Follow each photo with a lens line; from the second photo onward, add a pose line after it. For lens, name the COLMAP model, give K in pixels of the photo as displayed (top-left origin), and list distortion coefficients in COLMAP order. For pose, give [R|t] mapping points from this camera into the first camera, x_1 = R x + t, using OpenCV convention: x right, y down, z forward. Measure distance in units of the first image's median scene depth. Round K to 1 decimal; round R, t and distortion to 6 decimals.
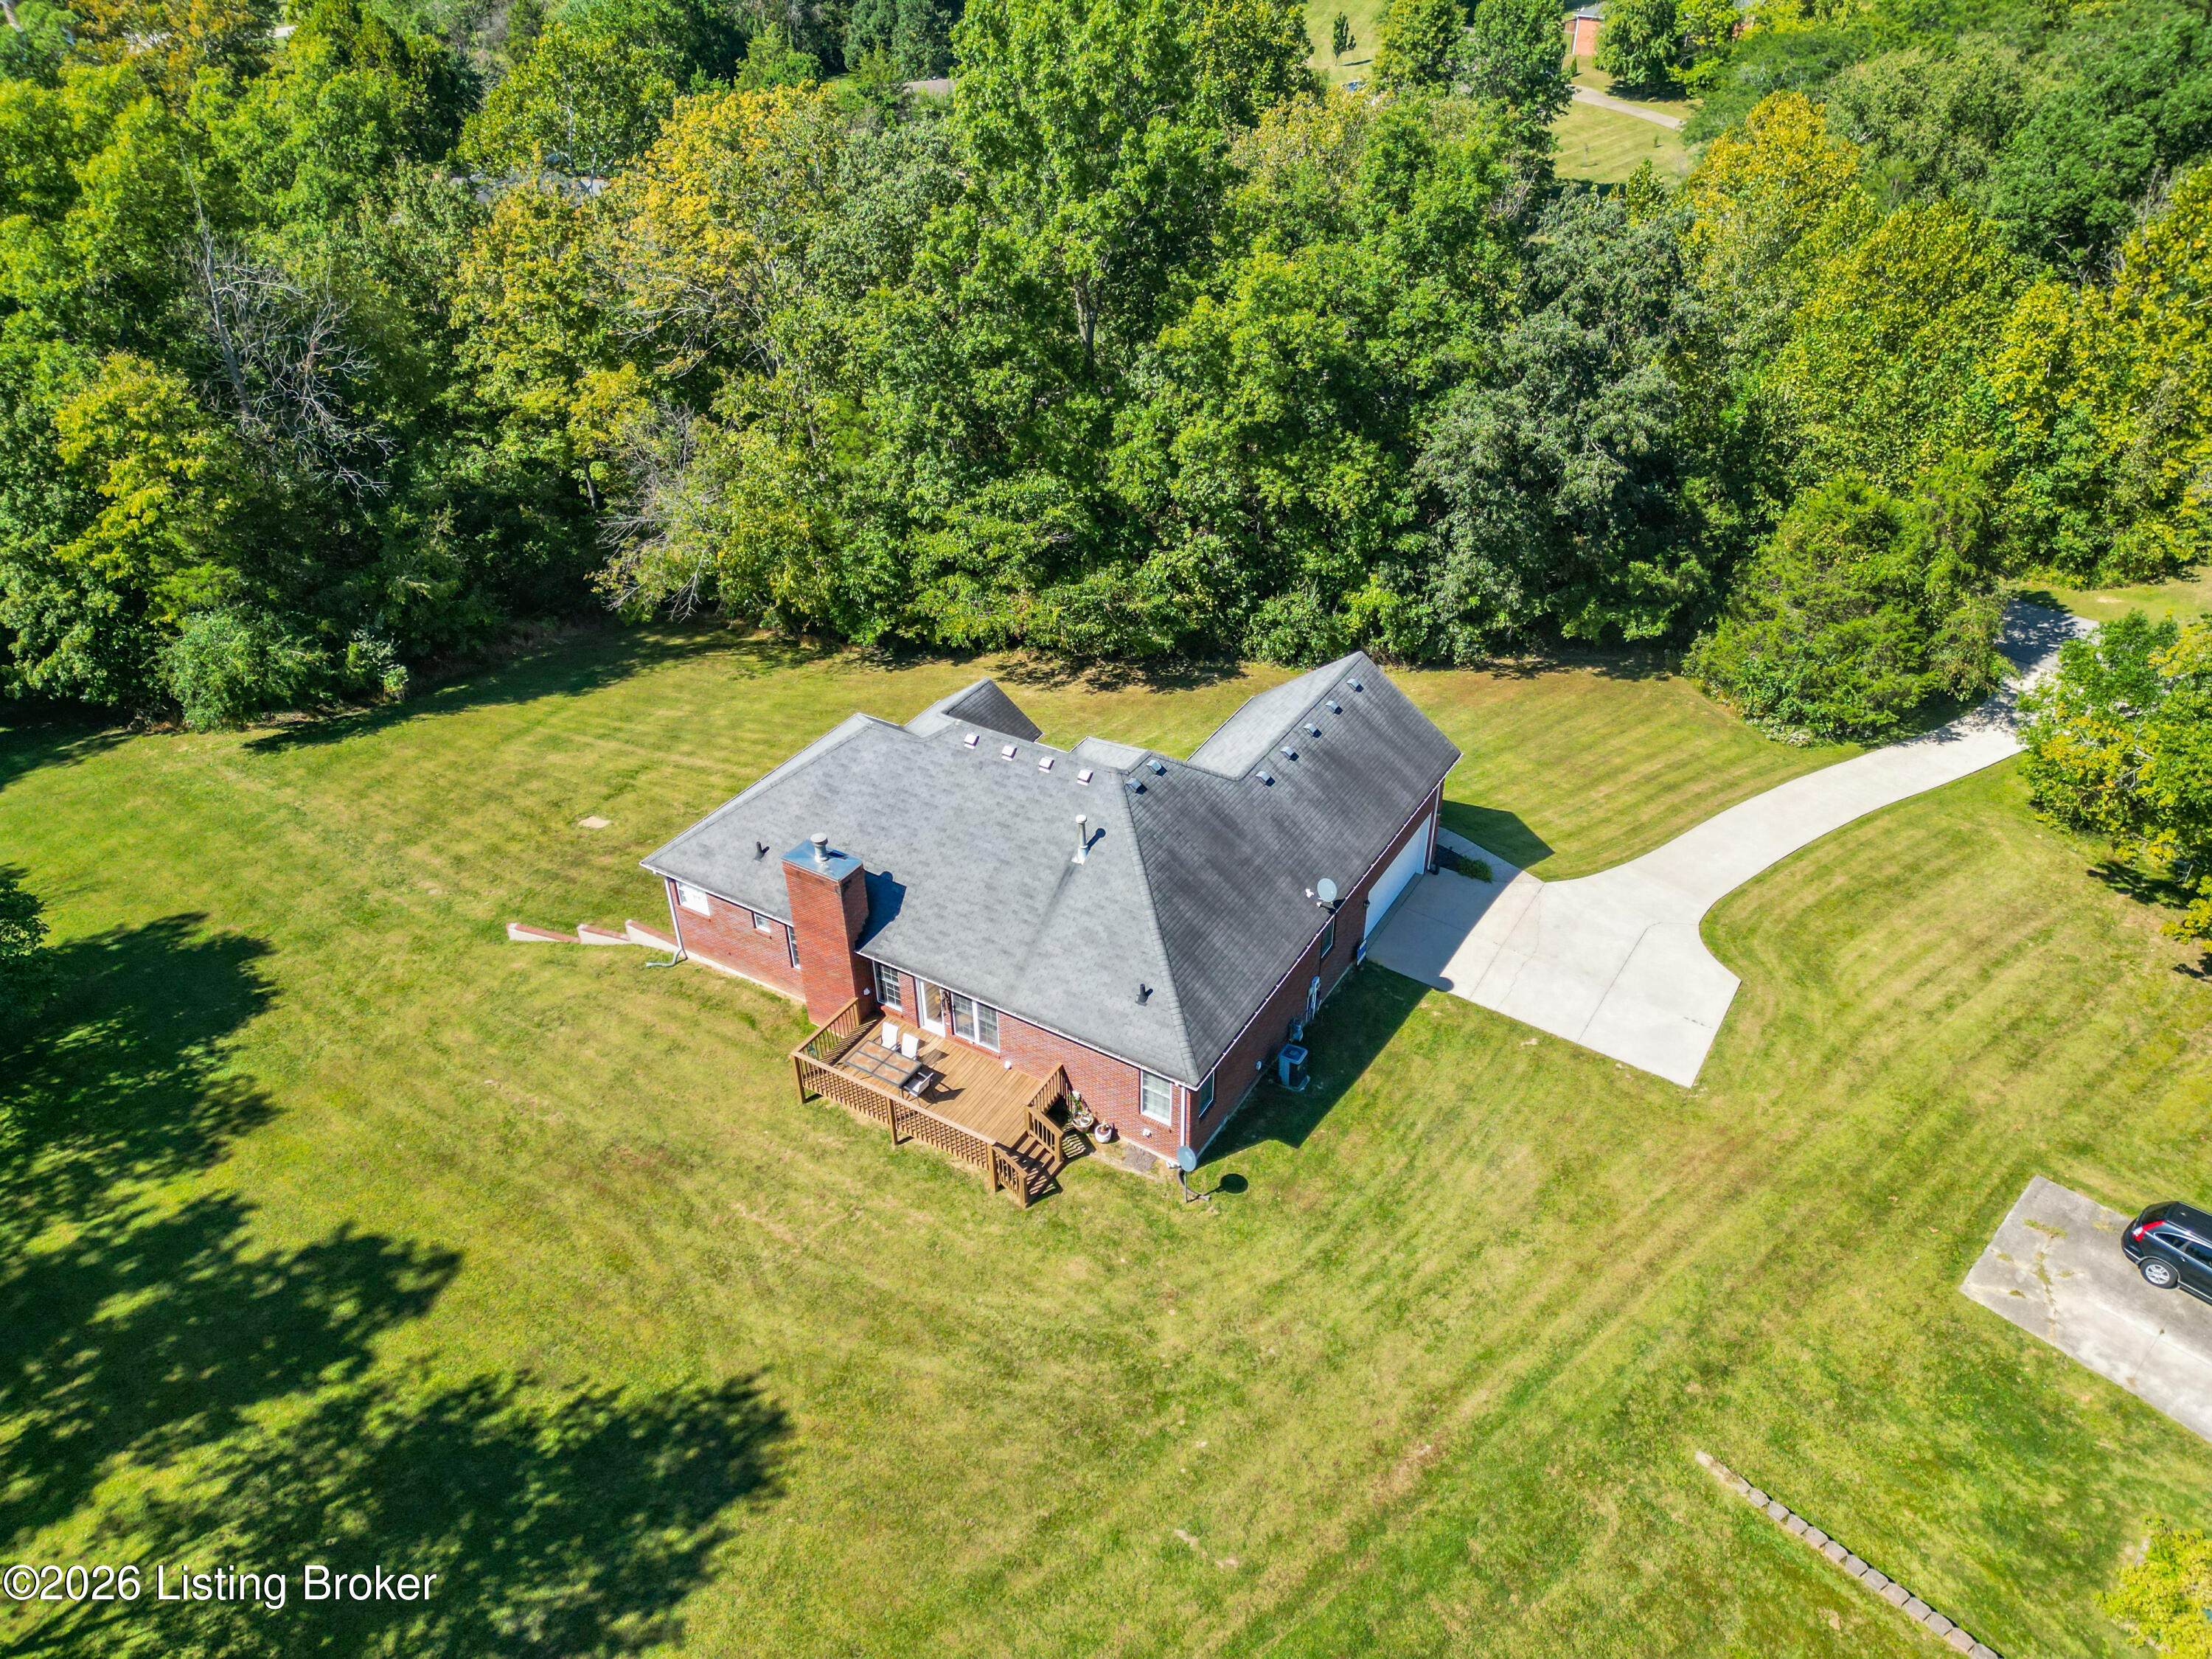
lens RADIAL K [[1571.1, 0, 1107.5], [0, 1571.1, 775.2], [0, 0, 1]] dist [0.059482, -0.036068]
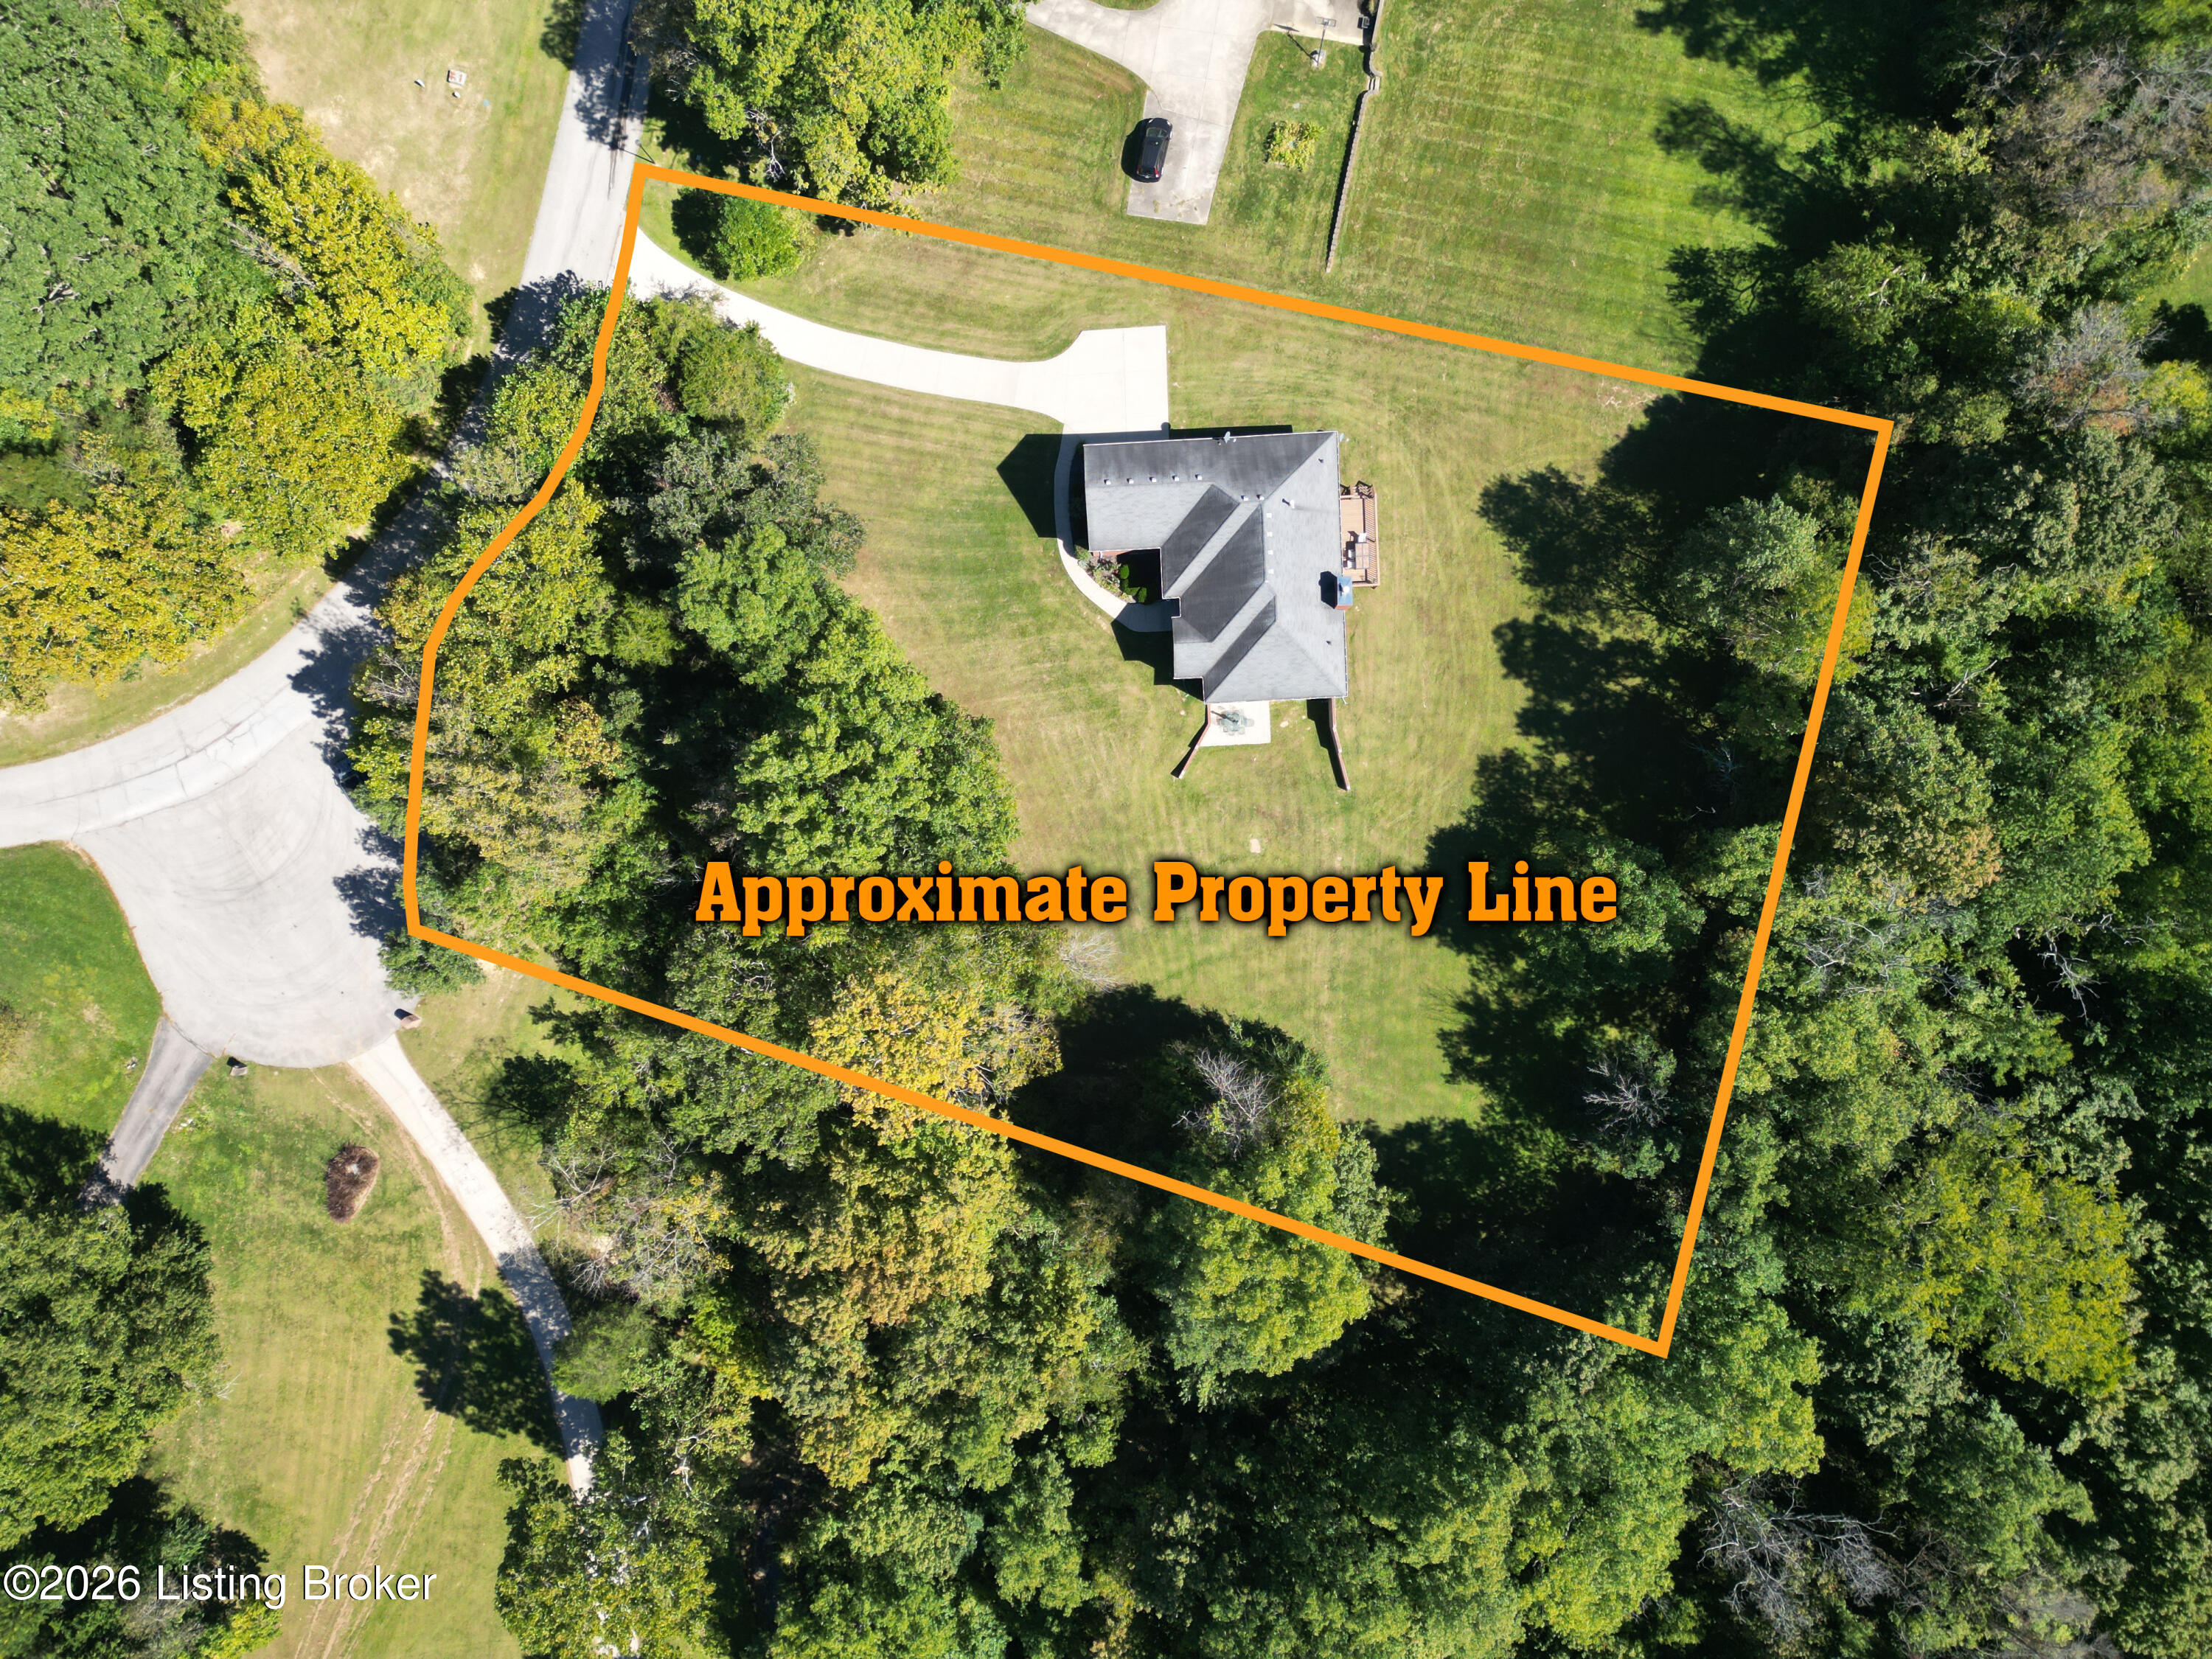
lens RADIAL K [[1530.5, 0, 1106.0], [0, 1530.5, 829.5], [0, 0, 1]] dist [0.111469, -0.162165]
pose [[-0.558933, -0.828211, 0.040749, -0.395467], [0.468523, -0.274881, 0.839599, -2.381142], [-0.684164, 0.488371, 0.541676, 0.105545]]
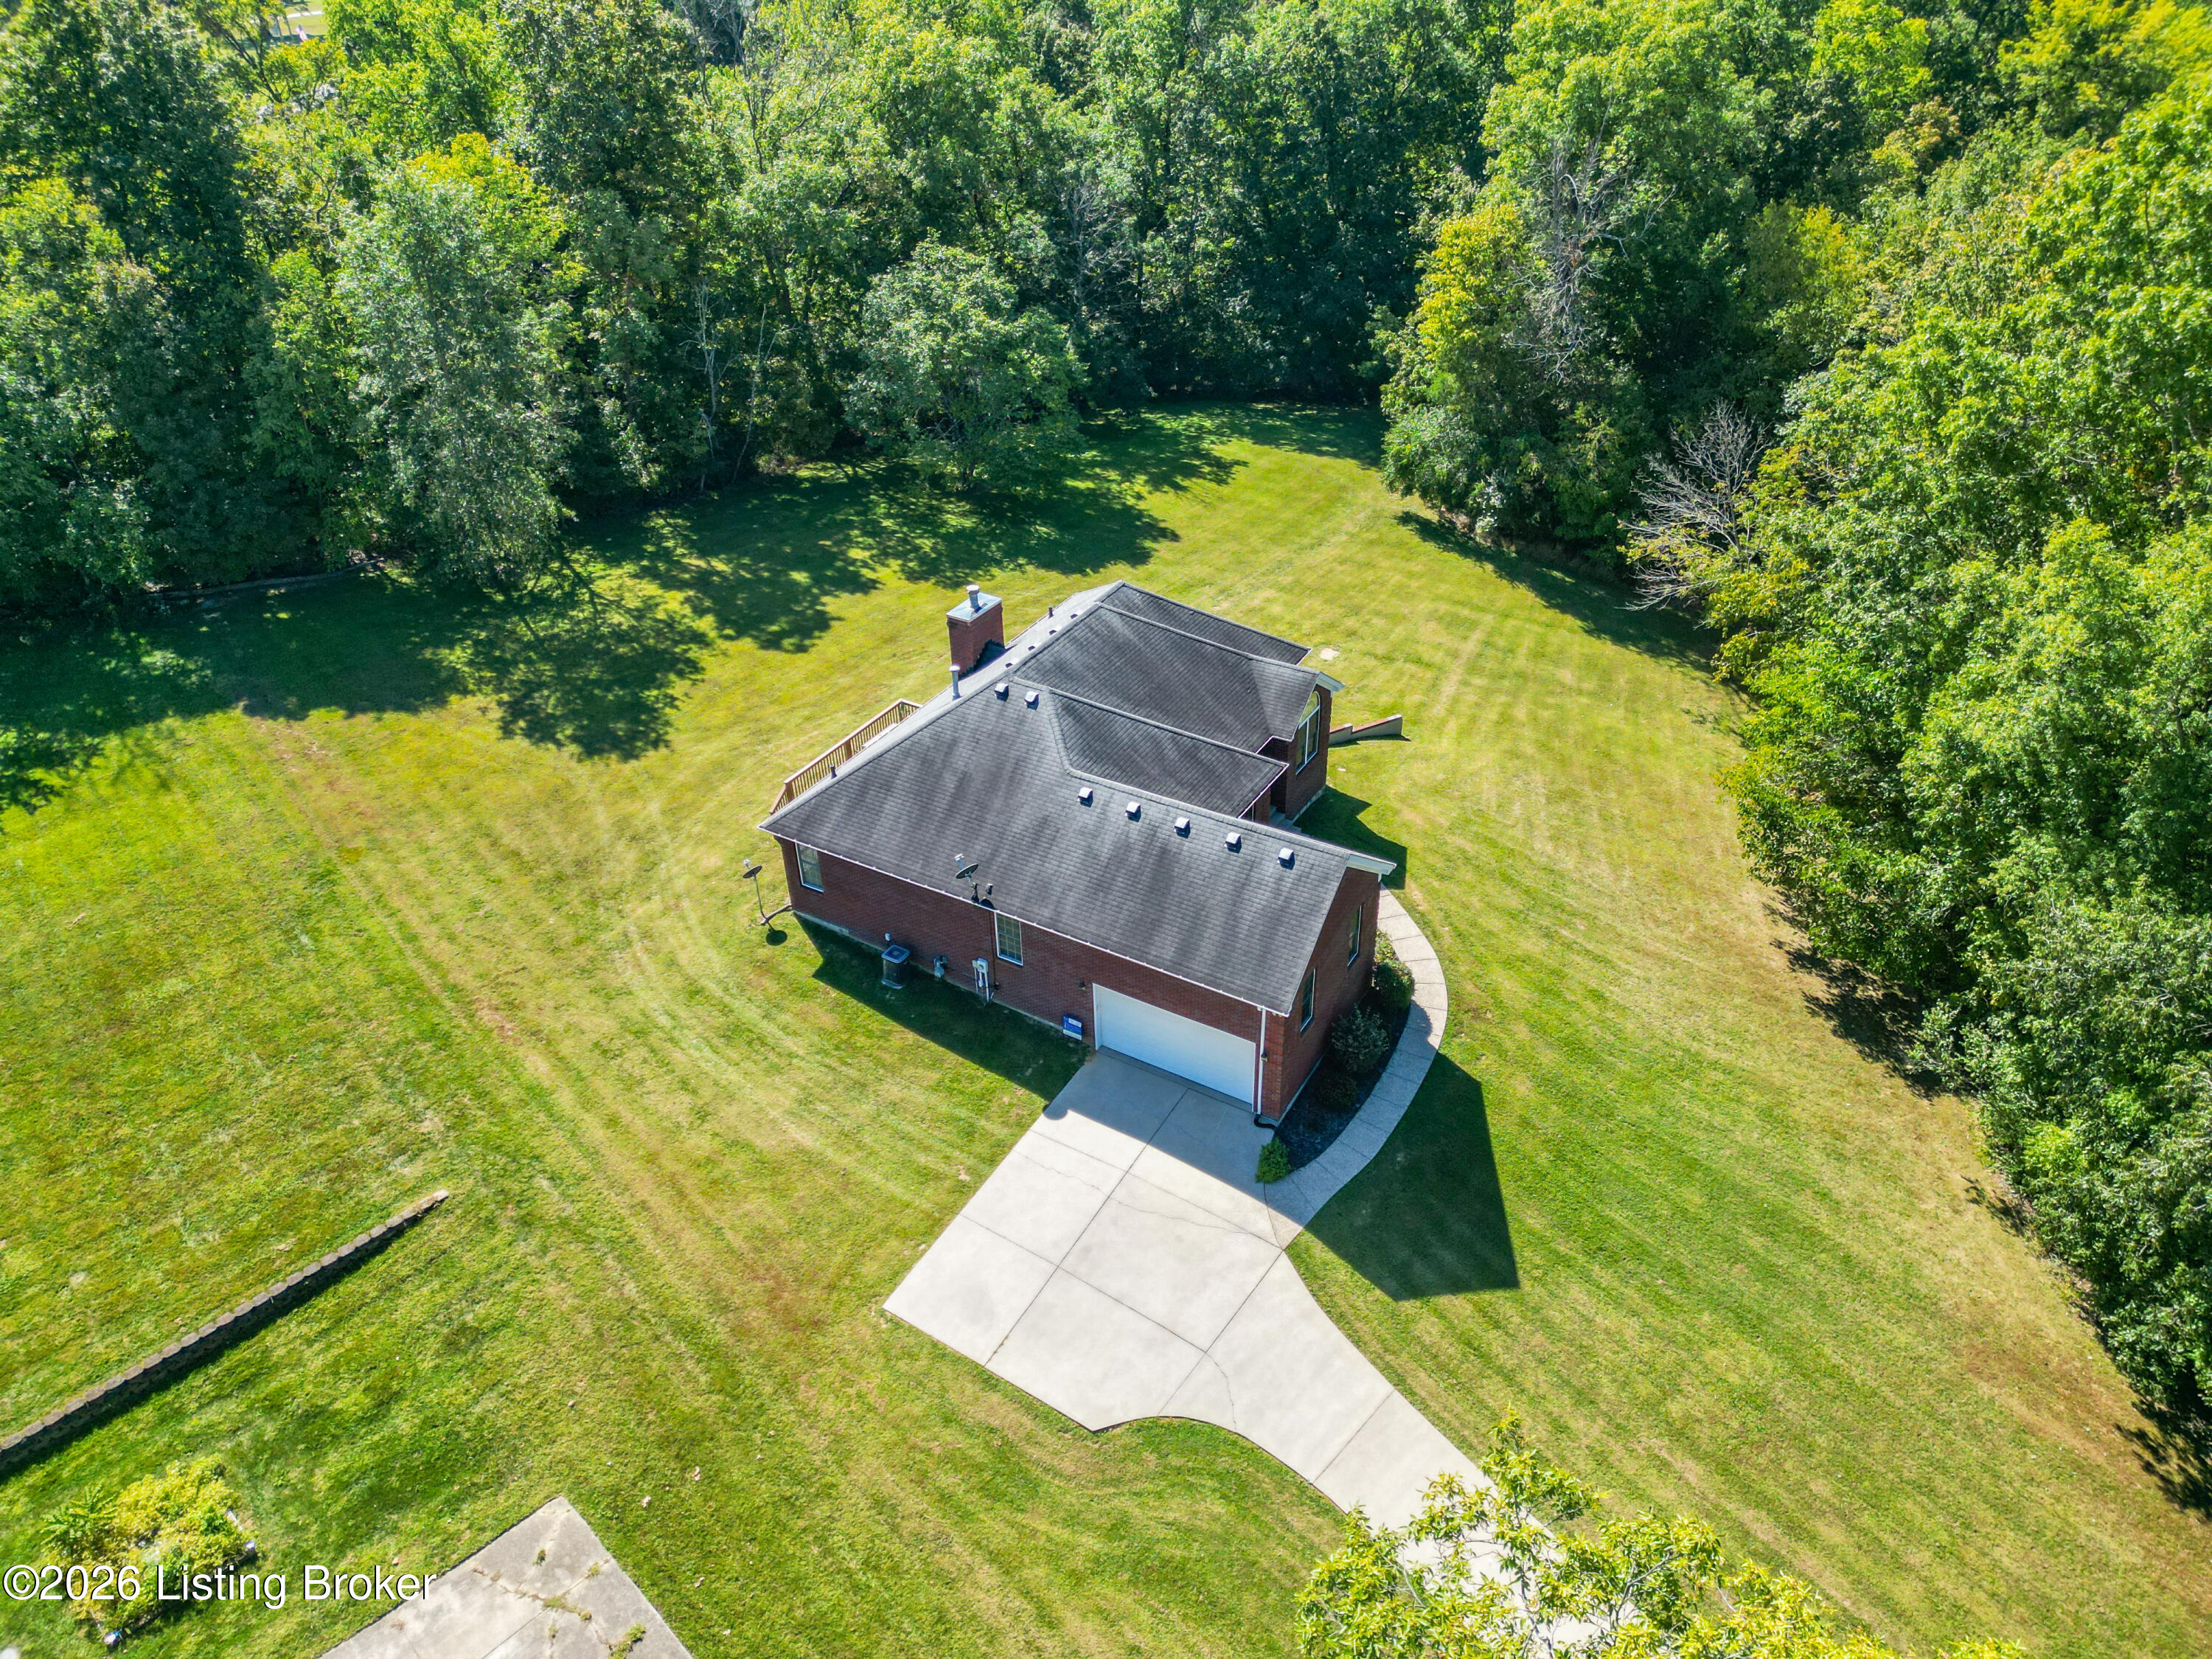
lens RADIAL K [[1510.4, 0, 1116.3], [0, 1510.4, 849.3], [0, 0, 1]] dist [0.032262, -0.003857]
pose [[0.015757, 0.587645, -0.808966, 0.969471], [-0.519163, 0.696265, 0.495665, -0.496381], [0.854530, 0.412175, 0.316055, 0.802953]]
